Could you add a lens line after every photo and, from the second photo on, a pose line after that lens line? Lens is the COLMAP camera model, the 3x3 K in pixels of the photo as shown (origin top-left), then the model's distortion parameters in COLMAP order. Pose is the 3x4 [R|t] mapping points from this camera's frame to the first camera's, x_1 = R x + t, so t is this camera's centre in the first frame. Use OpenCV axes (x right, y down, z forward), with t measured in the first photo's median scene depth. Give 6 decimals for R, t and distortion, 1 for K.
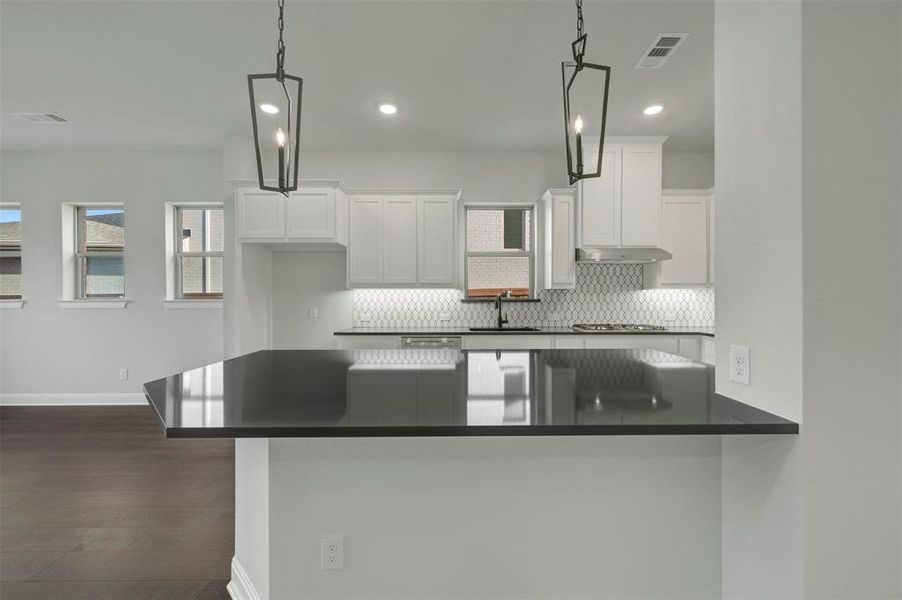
lens RADIAL K [[356.7, 0, 454.6], [0, 356.7, 296.9], [0, 0, 1]] dist [-0.000241, -0.000481]
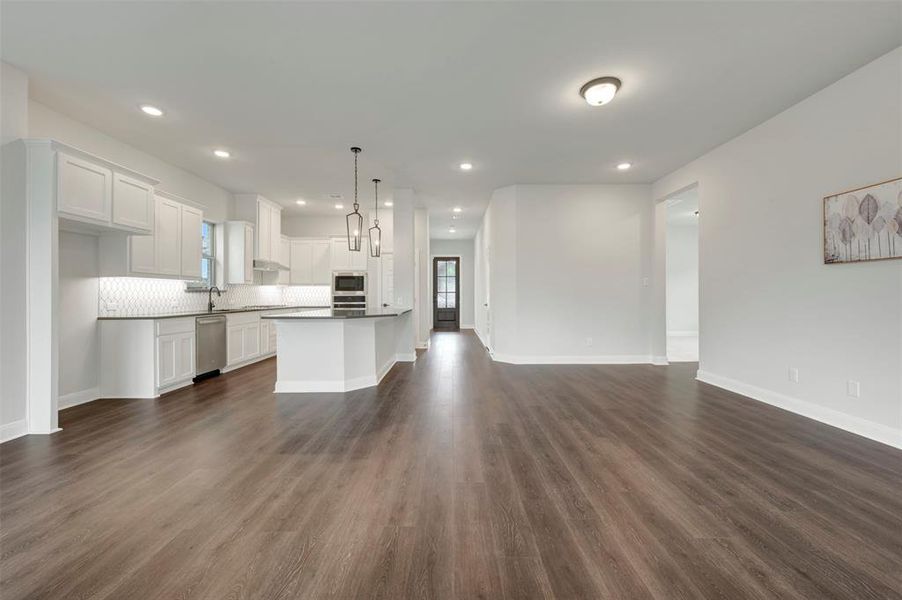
lens RADIAL K [[357.5, 0, 454.0], [0, 357.5, 294.9], [0, 0, 1]] dist [0.001555, -0.000150]
pose [[-0.001443, 0.001044, 0.999998, -1.249173], [0.002714, 0.999996, -0.001040, 0.030089], [-0.999995, 0.002712, -0.001445, 0.062047]]
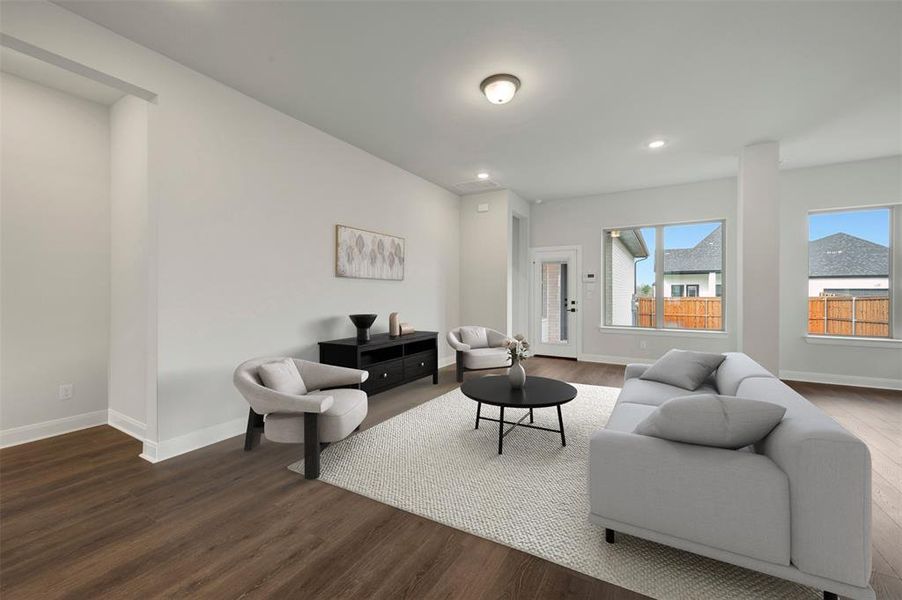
lens RADIAL K [[357.8, 0, 454.2], [0, 357.8, 294.6], [0, 0, 1]] dist [0.001726, 0.000035]
pose [[-0.513892, 0.004260, -0.857844, 0.181208], [-0.000111, 0.999987, 0.005032, 0.008926], [0.857855, 0.002681, -0.513885, 0.040665]]
